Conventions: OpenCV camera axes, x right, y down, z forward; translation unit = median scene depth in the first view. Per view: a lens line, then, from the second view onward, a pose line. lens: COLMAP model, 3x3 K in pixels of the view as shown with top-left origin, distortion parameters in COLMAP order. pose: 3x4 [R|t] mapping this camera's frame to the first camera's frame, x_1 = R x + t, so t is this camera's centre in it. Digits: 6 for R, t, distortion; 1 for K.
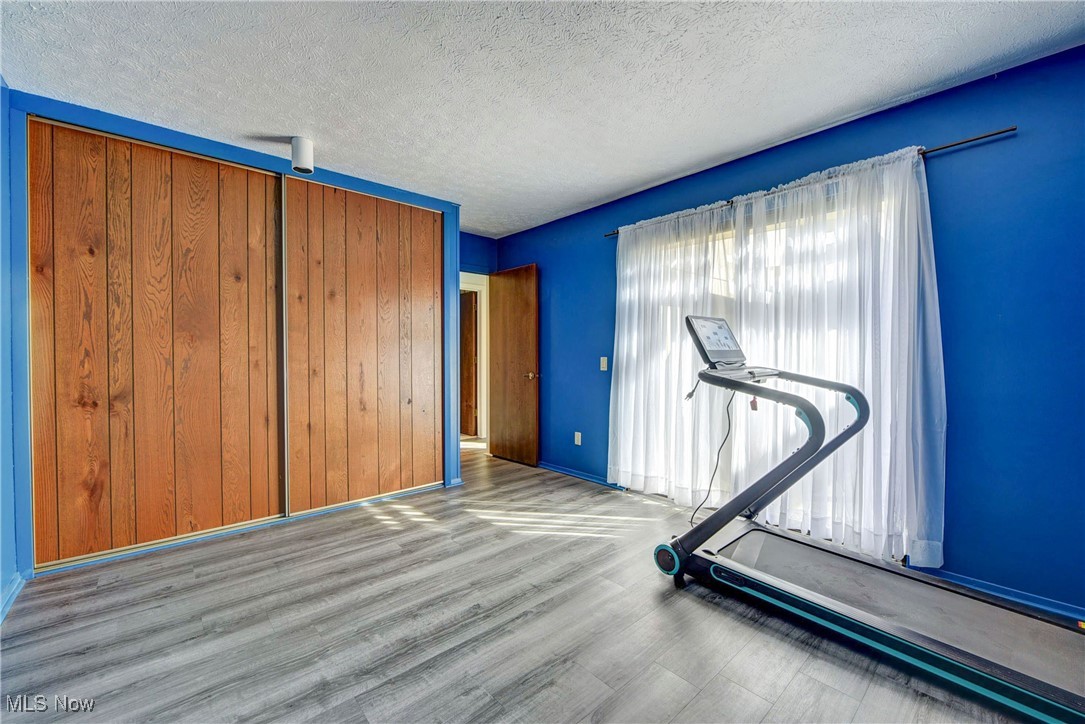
lens RADIAL K [[433.3, 0, 542.1], [0, 433.3, 361.0], [0, 0, 1]] dist [-0.008550, -0.000065]
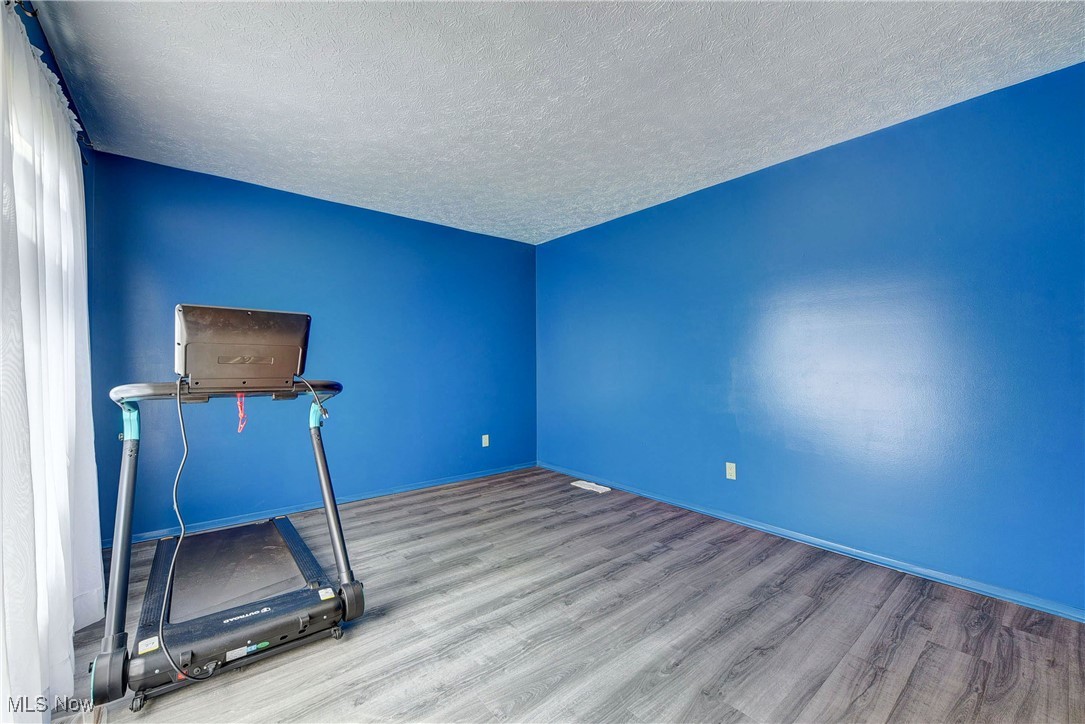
lens RADIAL K [[433.3, 0, 543.4], [0, 433.3, 367.3], [0, 0, 1]] dist [-0.008550, -0.000065]
pose [[-0.999247, 0.001714, 0.038764, -0.132380], [0.002609, 0.999731, 0.023048, -0.027350], [-0.038714, 0.023131, -0.998983, 2.020868]]
